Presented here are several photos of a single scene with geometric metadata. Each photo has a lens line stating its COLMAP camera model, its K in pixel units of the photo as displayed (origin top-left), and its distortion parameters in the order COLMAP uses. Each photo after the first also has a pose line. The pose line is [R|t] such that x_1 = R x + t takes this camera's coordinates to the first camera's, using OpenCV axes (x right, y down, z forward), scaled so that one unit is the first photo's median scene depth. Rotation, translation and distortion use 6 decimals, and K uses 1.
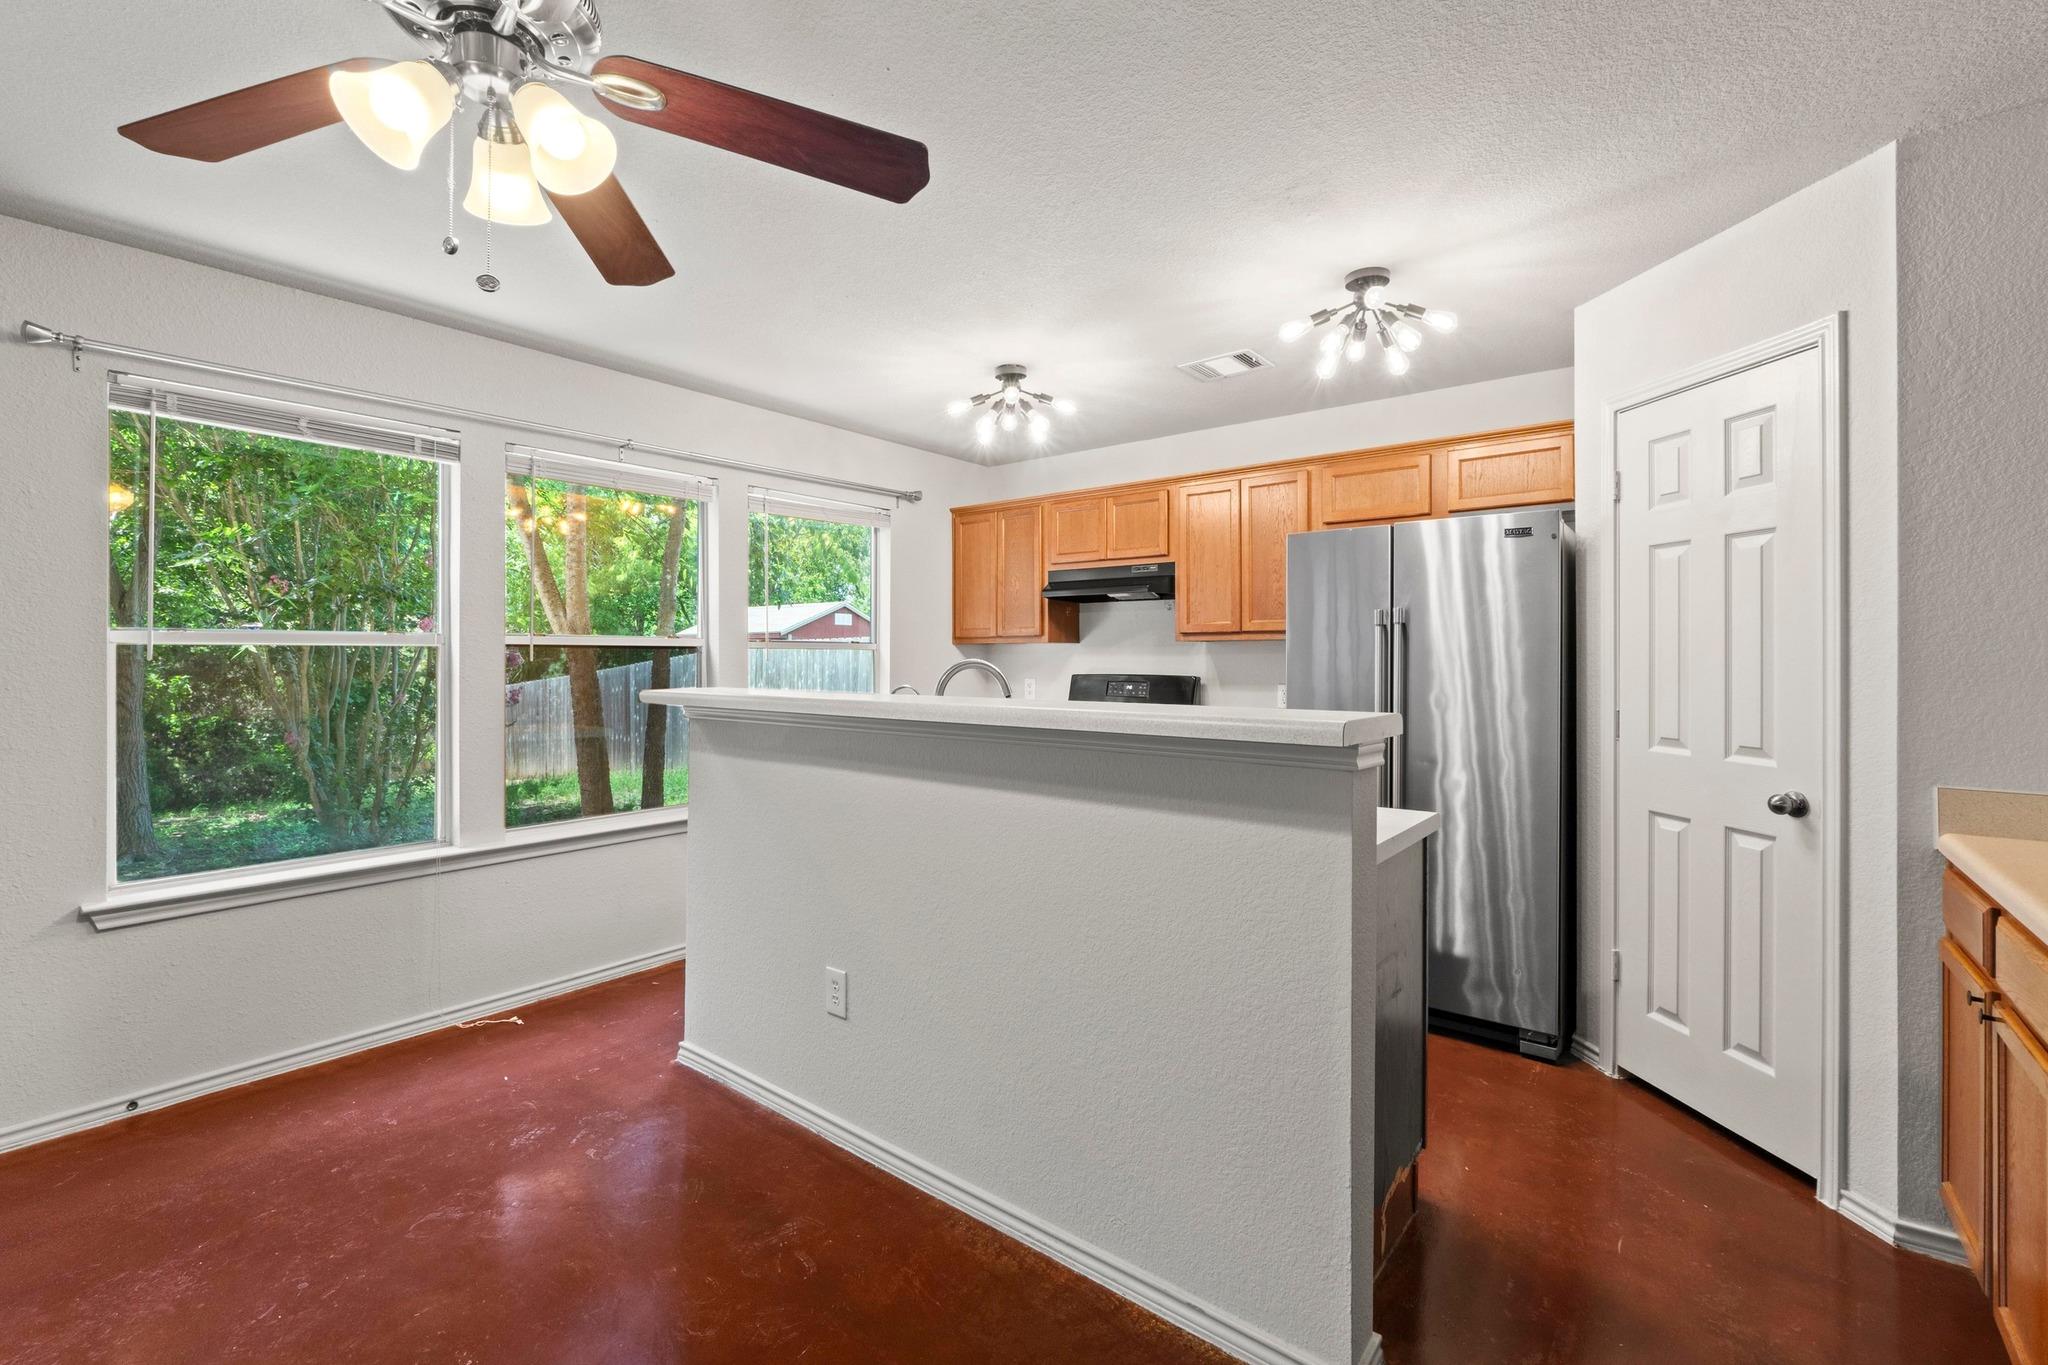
lens RADIAL K [[884.4, 0, 1017.1], [0, 884.4, 655.2], [0, 0, 1]] dist [-0.002868, -0.000083]
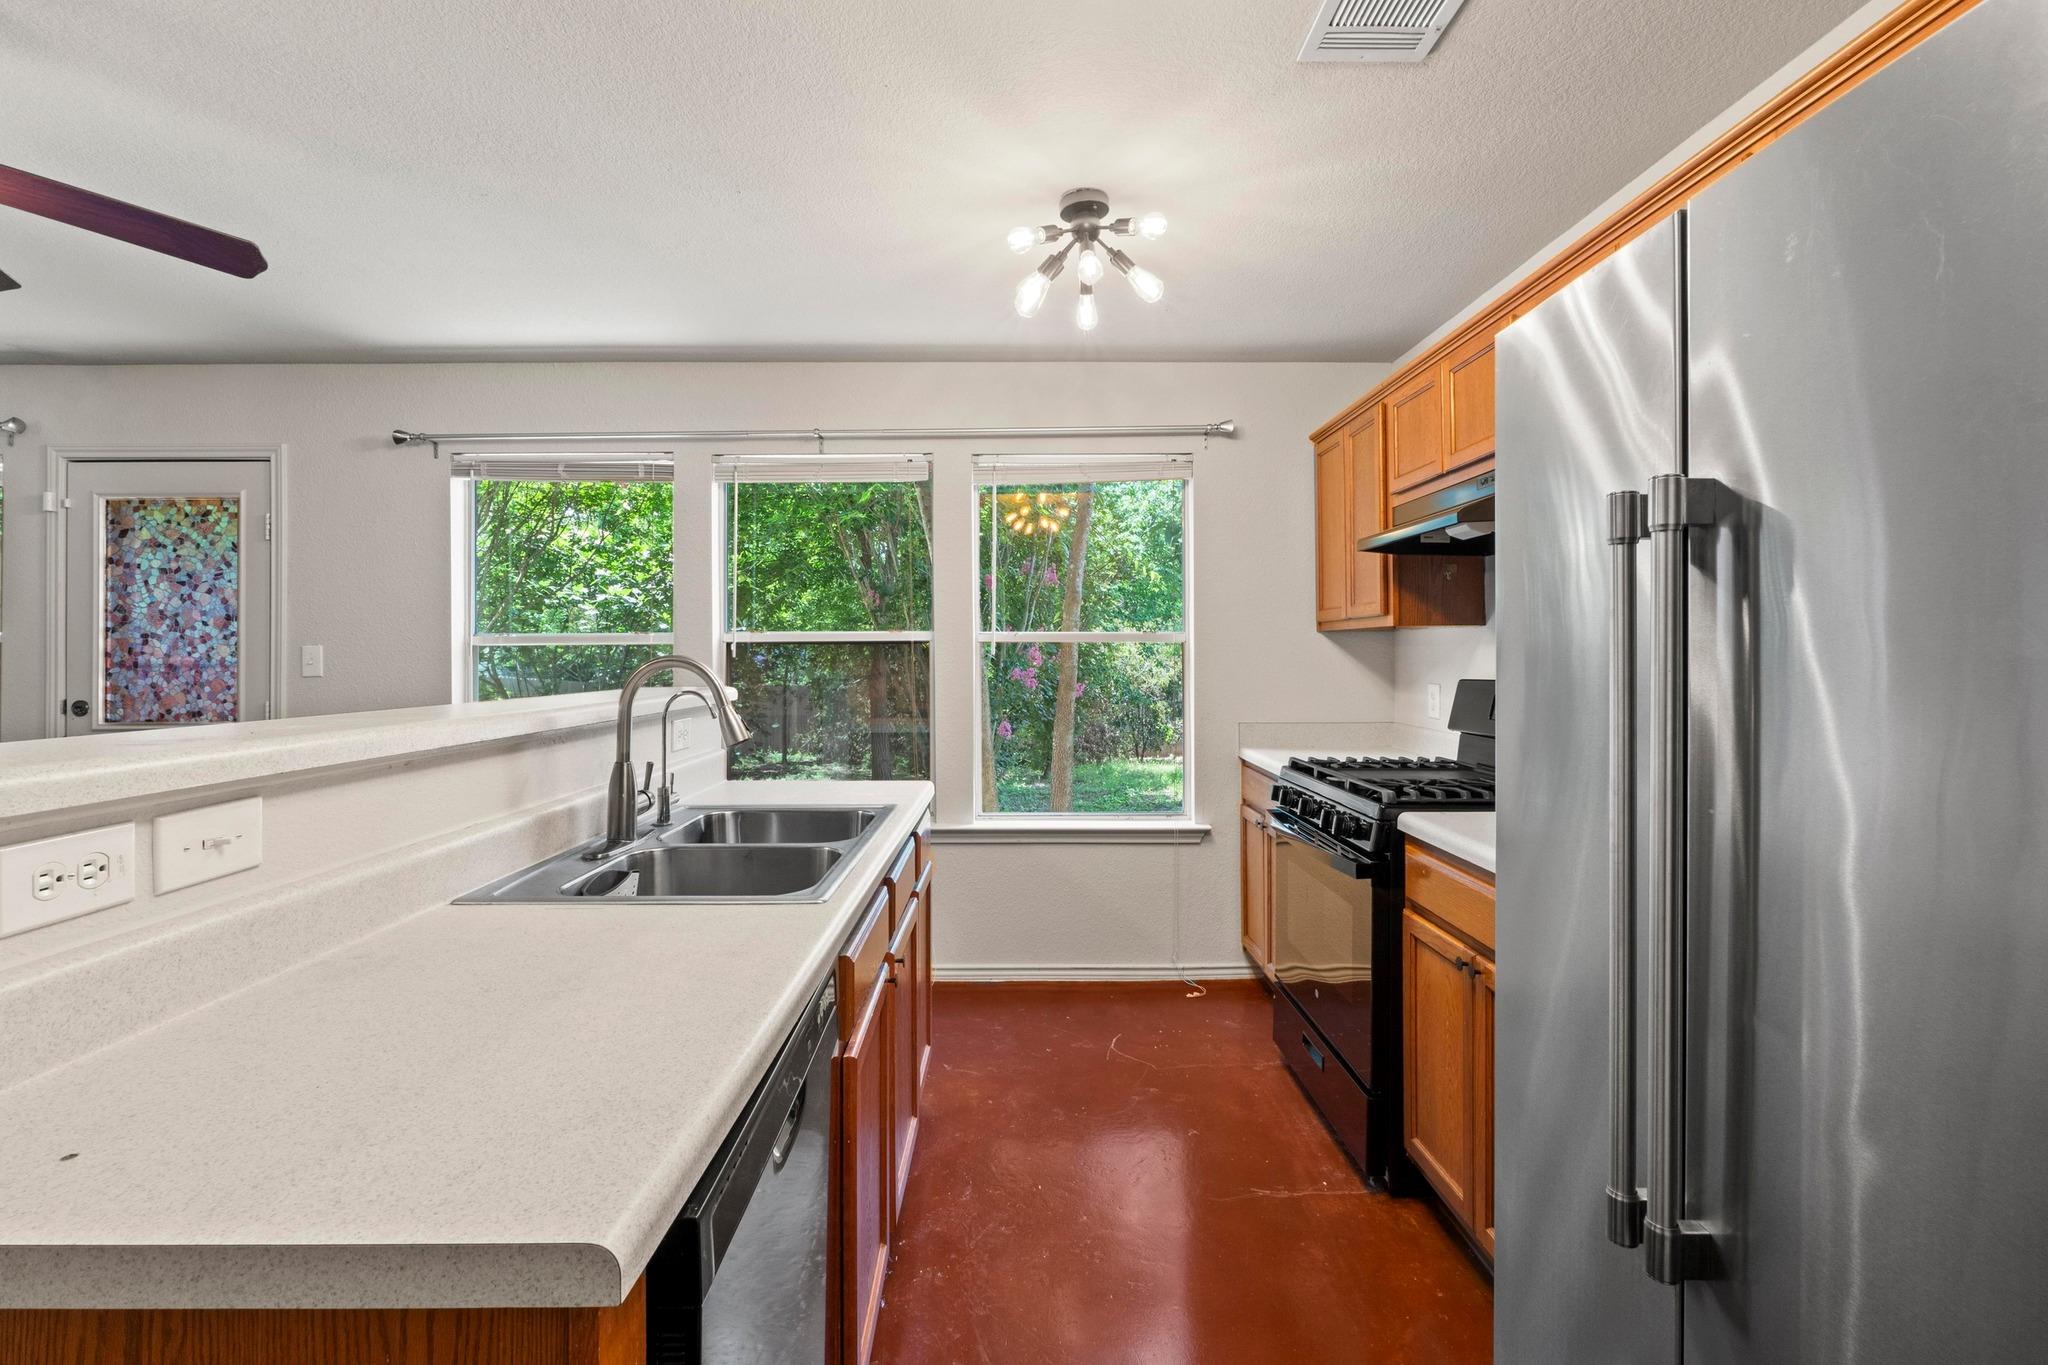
lens RADIAL K [[884.4, 0, 1050.7], [0, 884.4, 650.8], [0, 0, 1]] dist [-0.002868, -0.000083]
pose [[0.629482, -0.003670, -0.777007, 0.496334], [0.003806, 0.999991, -0.001640, 0.002573], [0.777006, -0.001925, 0.629490, 0.608242]]
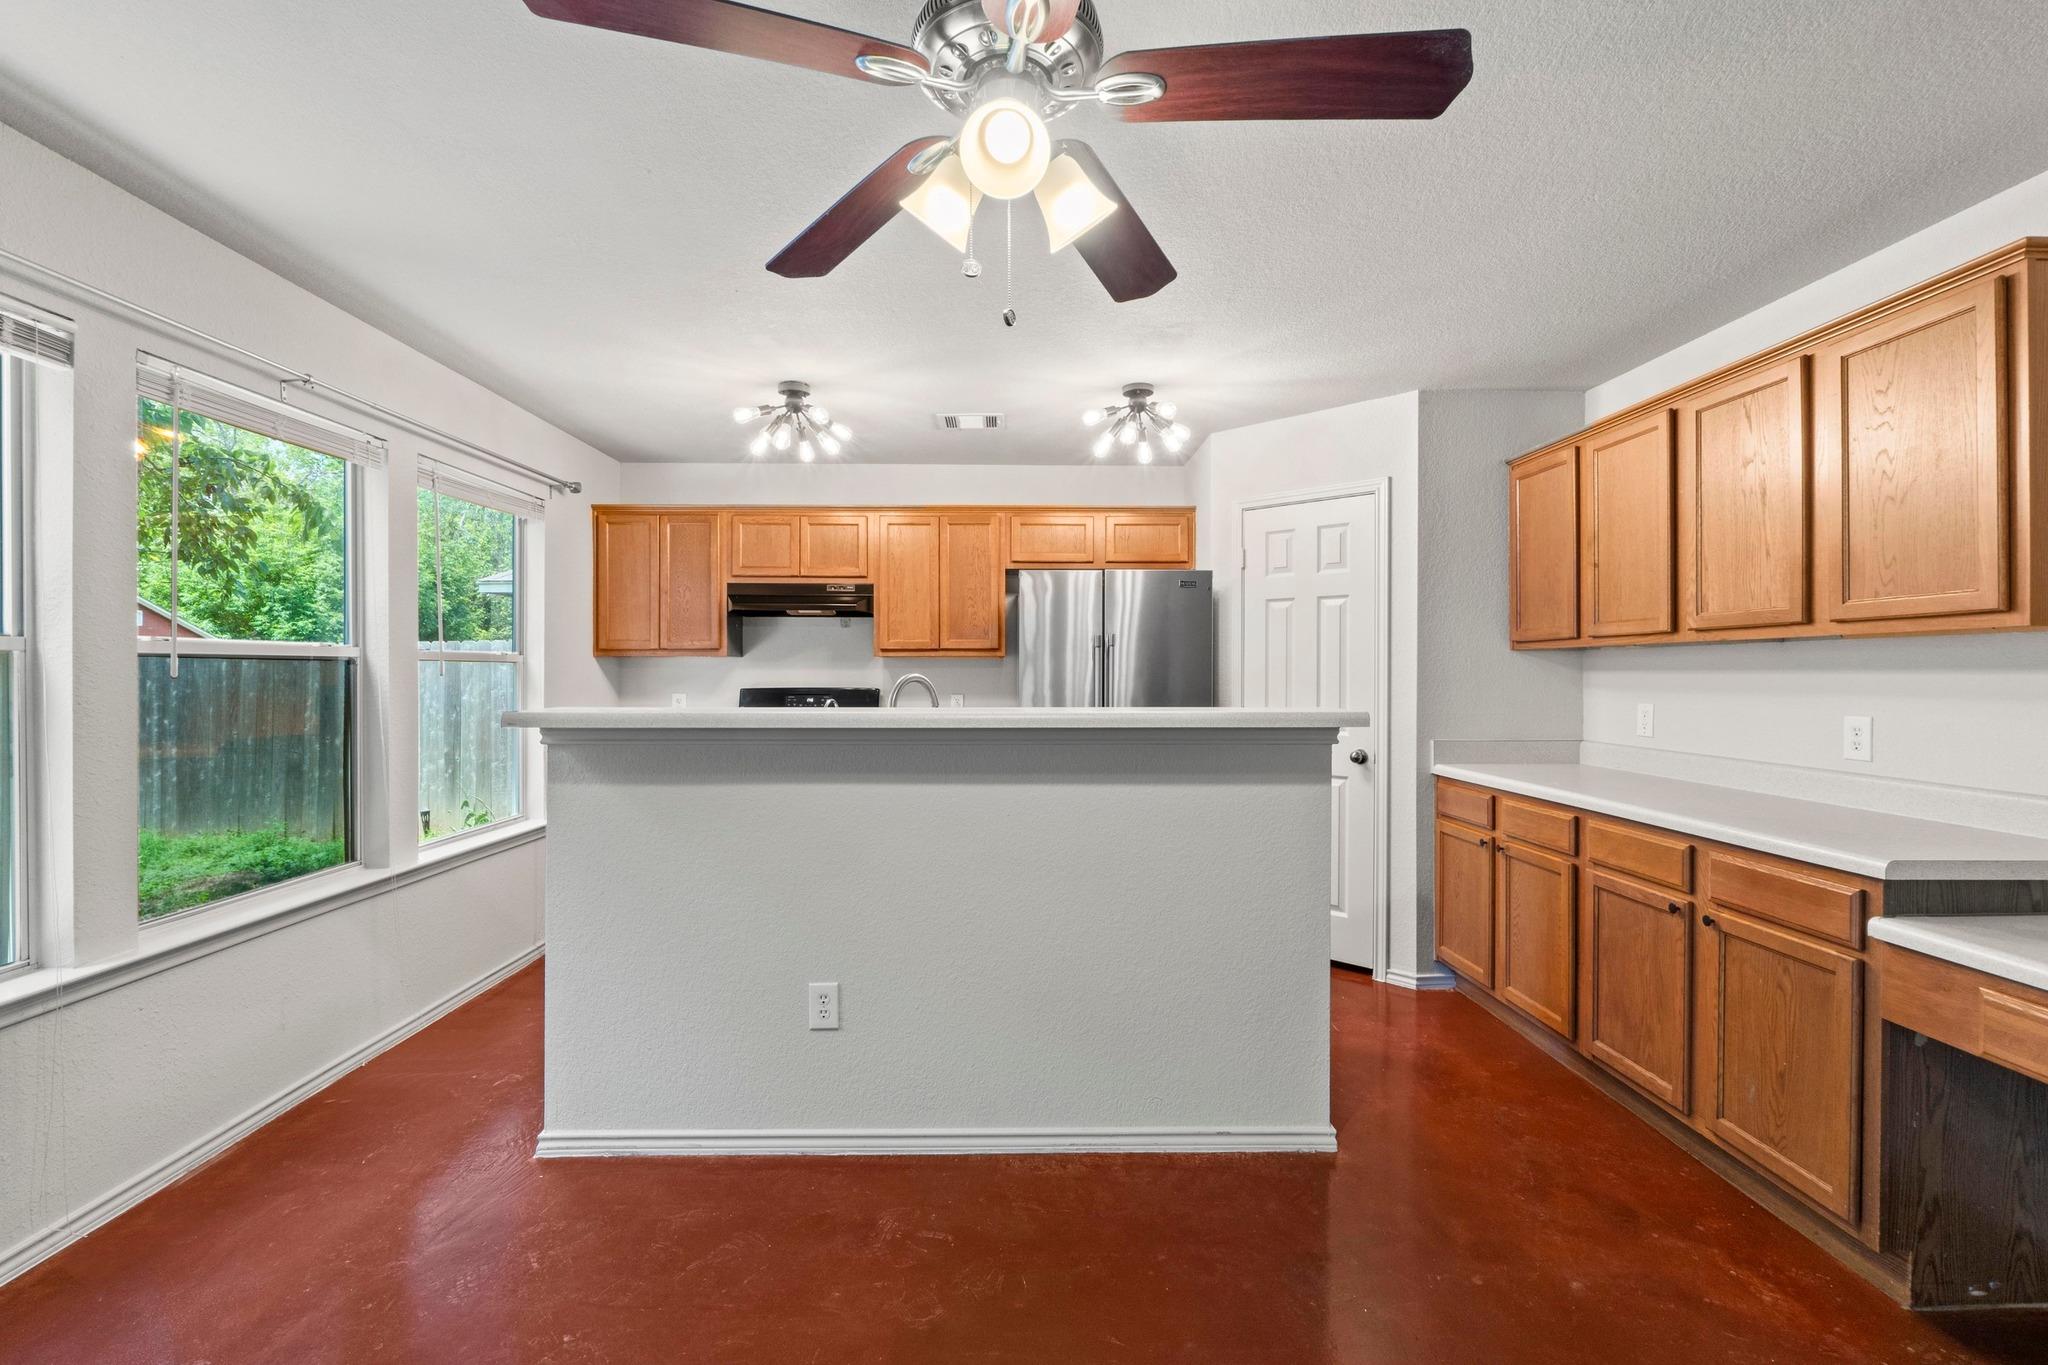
lens RADIAL K [[884.4, 0, 1003.1], [0, 884.4, 674.6], [0, 0, 1]] dist [-0.002868, -0.000083]
pose [[0.772107, -0.002764, 0.635487, -0.472726], [-0.001687, 0.999978, 0.006399, -0.000669], [-0.635490, -0.006013, 0.772085, 0.068624]]
